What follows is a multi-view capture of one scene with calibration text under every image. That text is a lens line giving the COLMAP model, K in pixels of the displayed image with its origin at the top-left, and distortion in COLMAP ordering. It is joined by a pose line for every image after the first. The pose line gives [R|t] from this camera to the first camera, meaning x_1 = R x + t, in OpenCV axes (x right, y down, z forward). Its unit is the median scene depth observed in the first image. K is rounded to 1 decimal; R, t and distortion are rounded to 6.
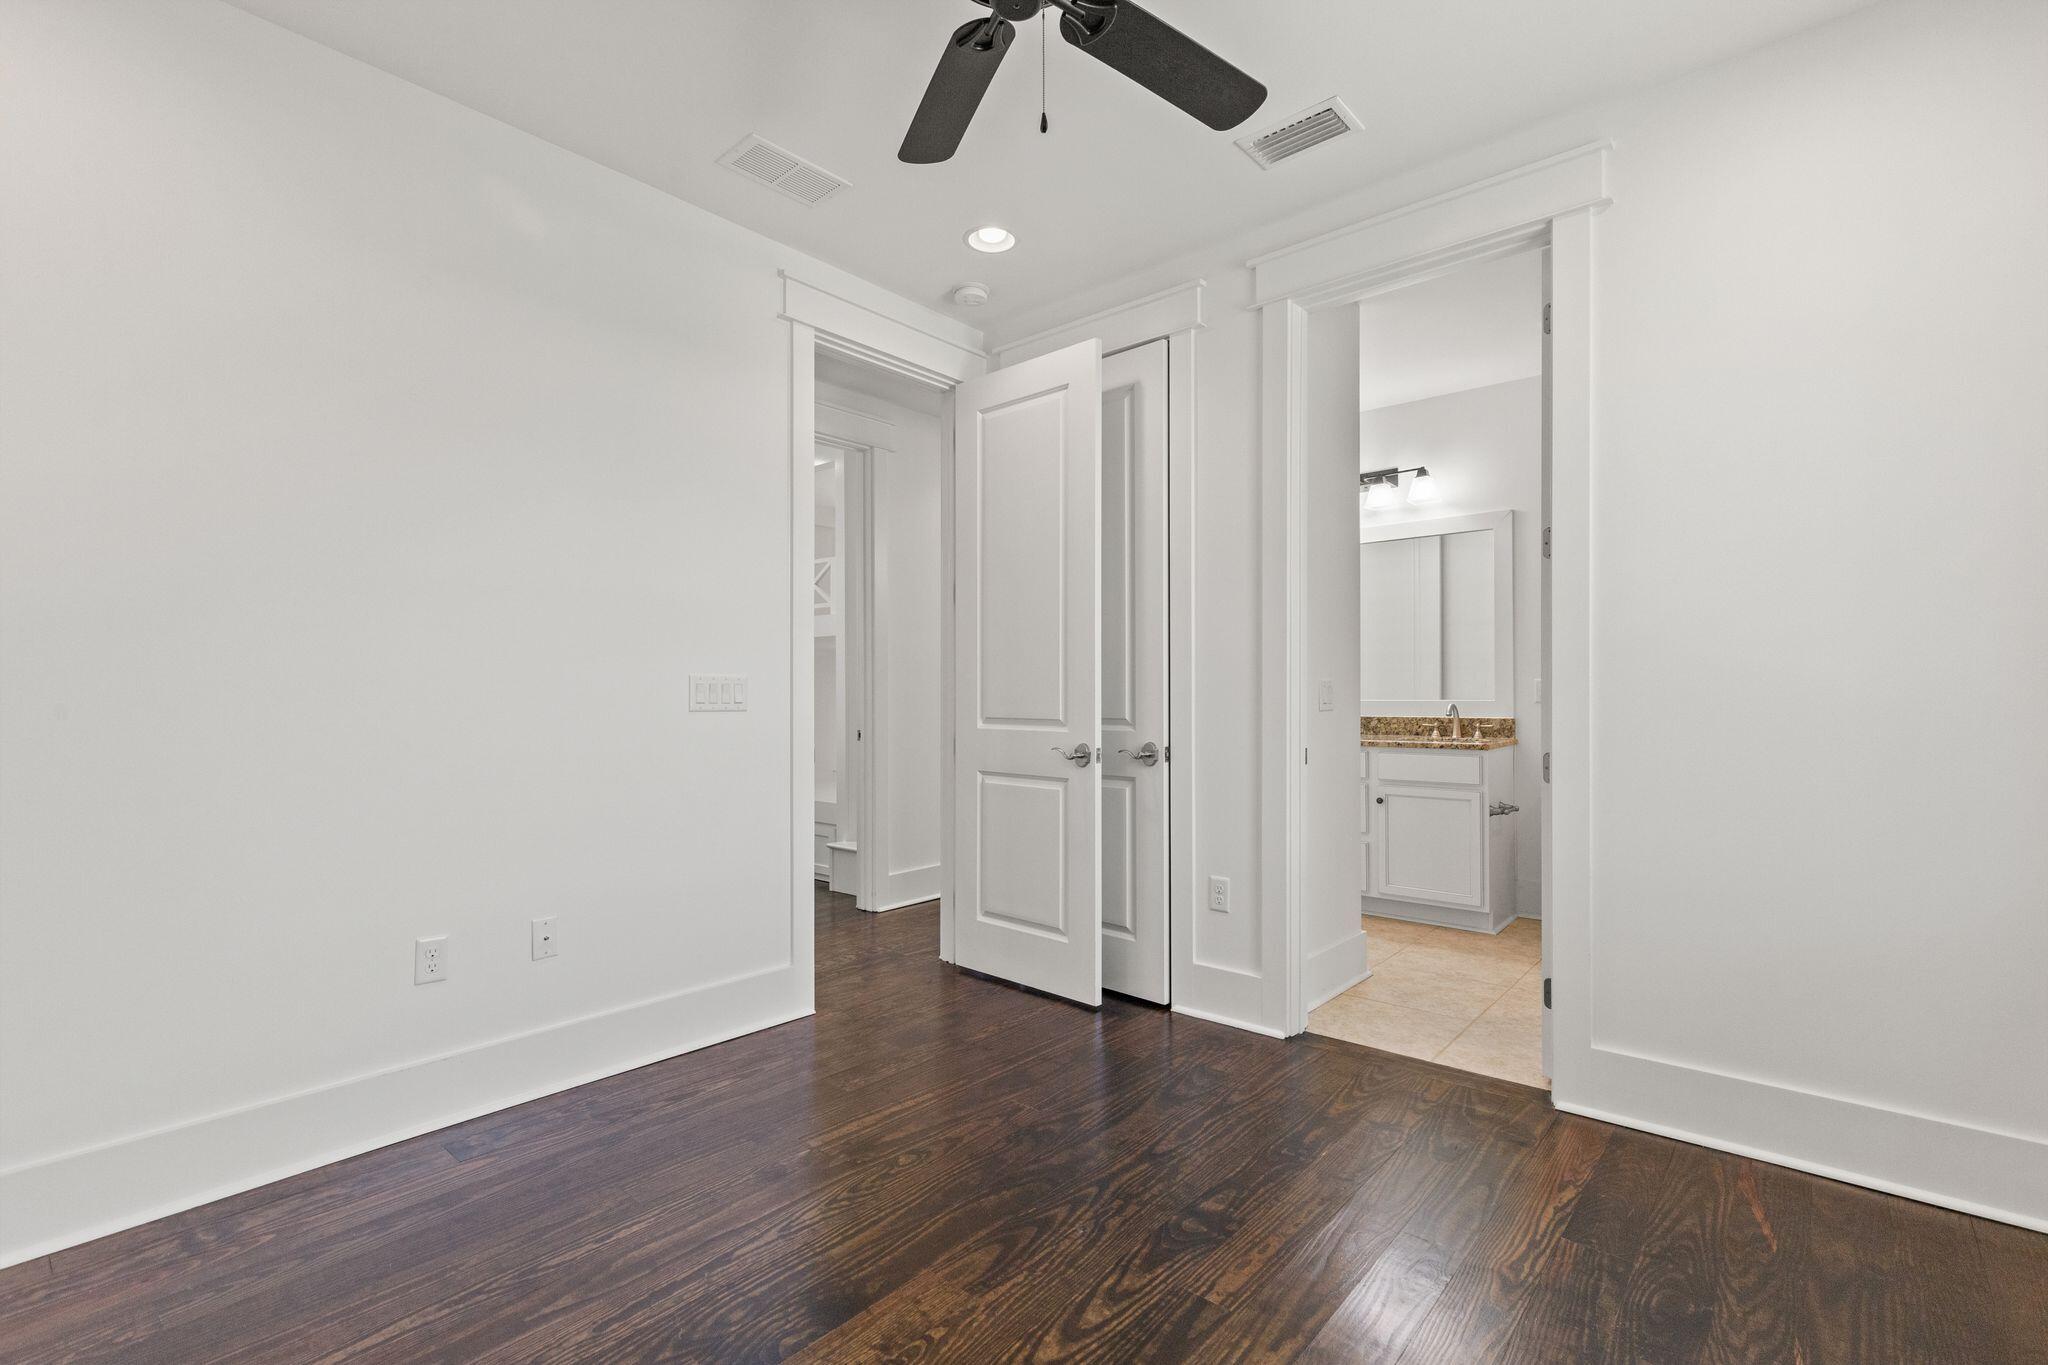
lens RADIAL K [[935.4, 0, 1021.8], [0, 935.4, 692.5], [0, 0, 1]] dist [0.009077, -0.001530]
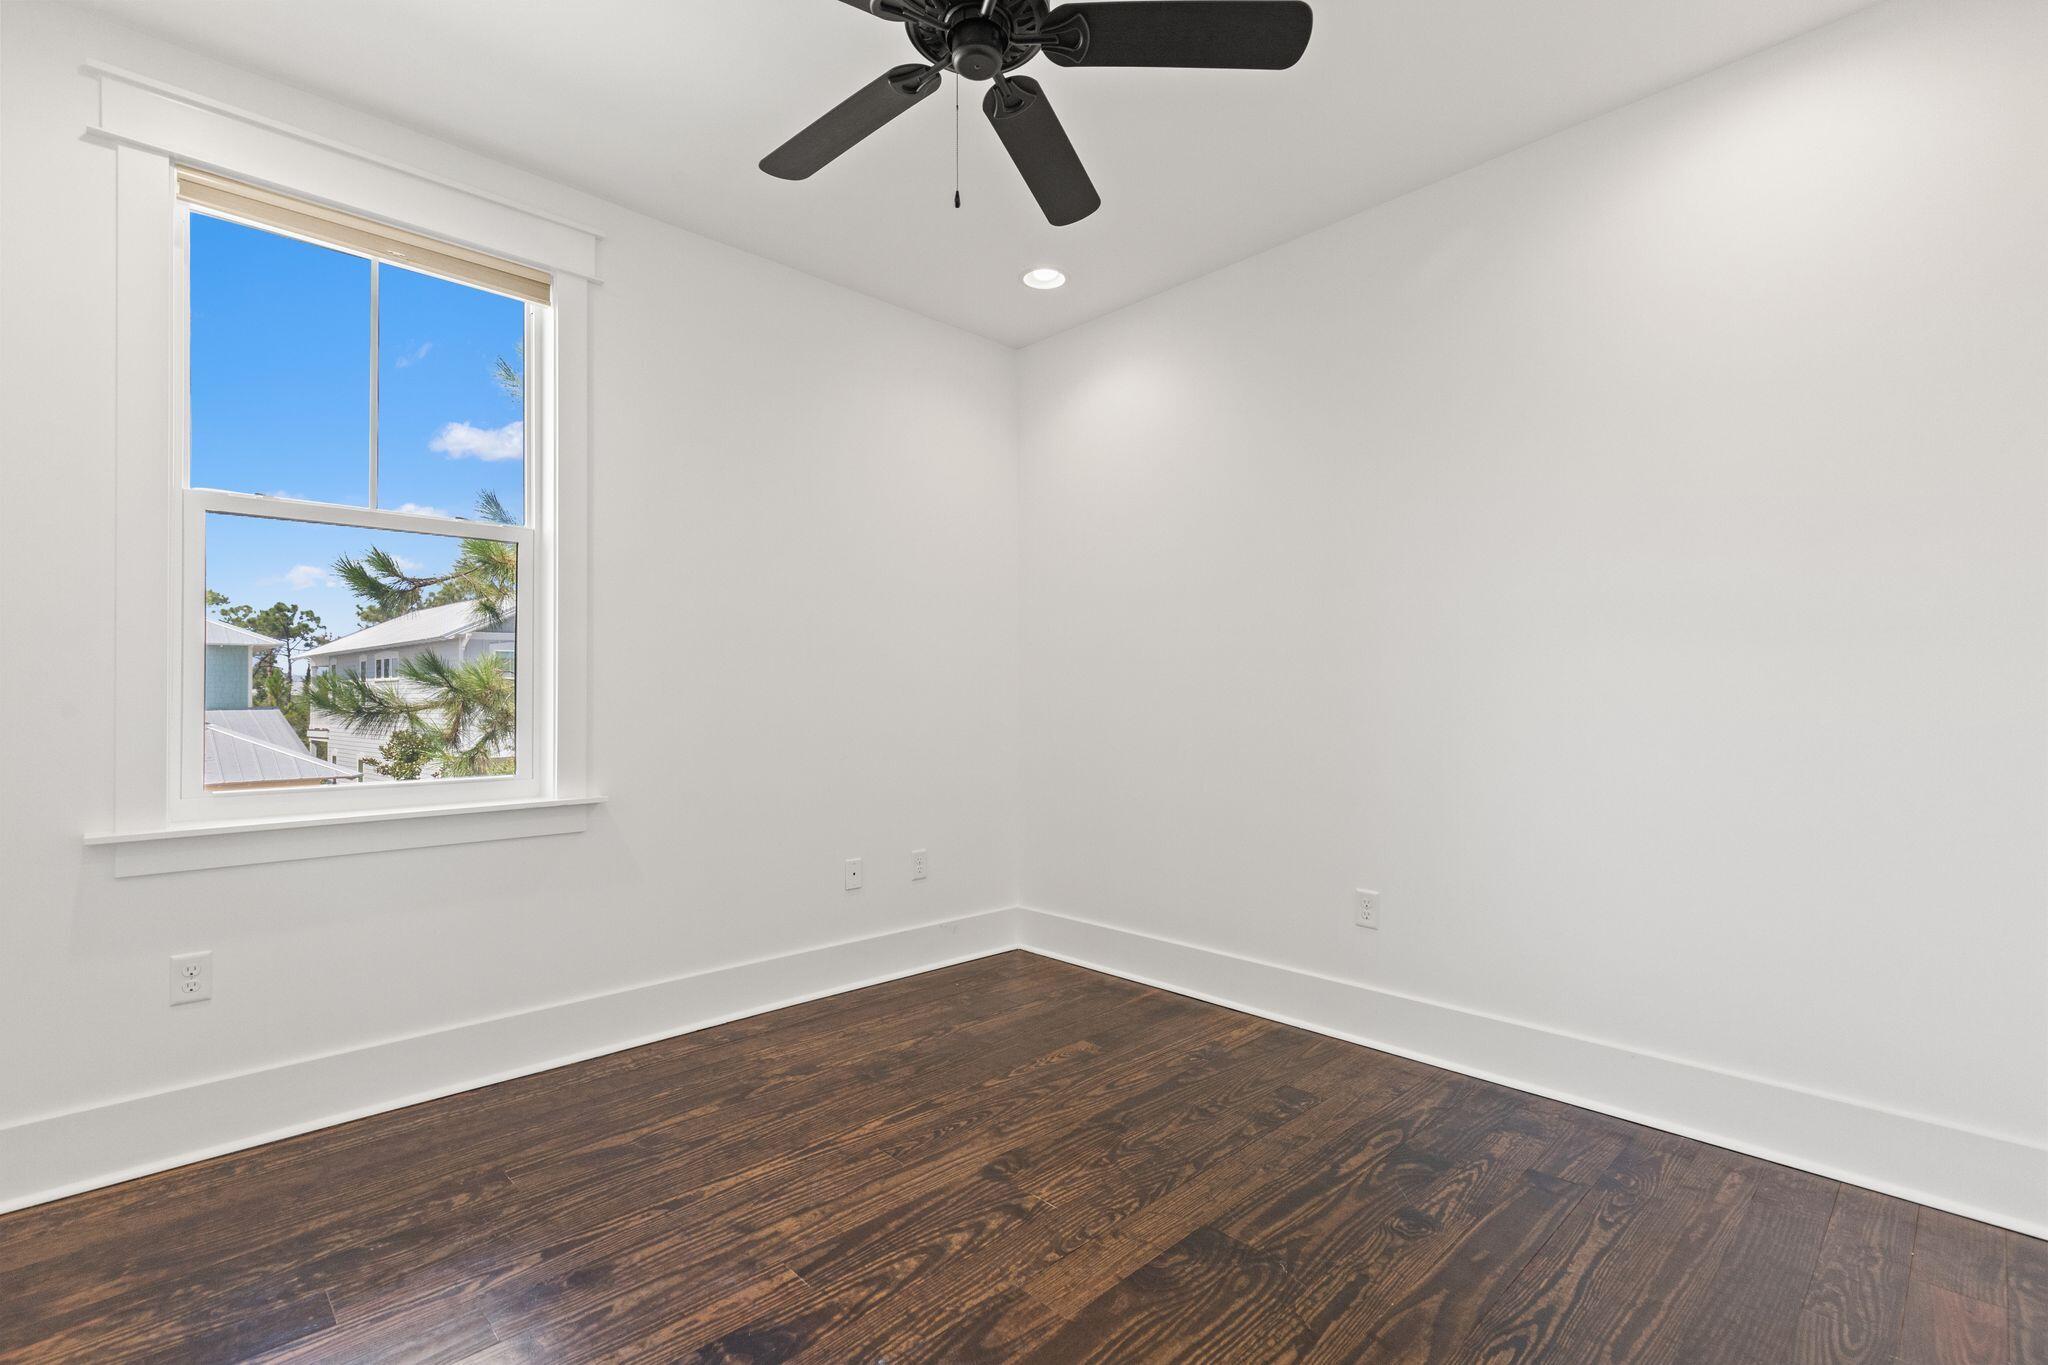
lens RADIAL K [[935.4, 0, 1025.6], [0, 935.4, 688.8], [0, 0, 1]] dist [0.009077, -0.001530]
pose [[-0.996651, 0.004138, 0.081666, -0.142123], [0.002497, 0.999793, -0.020190, 0.017255], [-0.081733, -0.019919, -0.996455, 1.997435]]
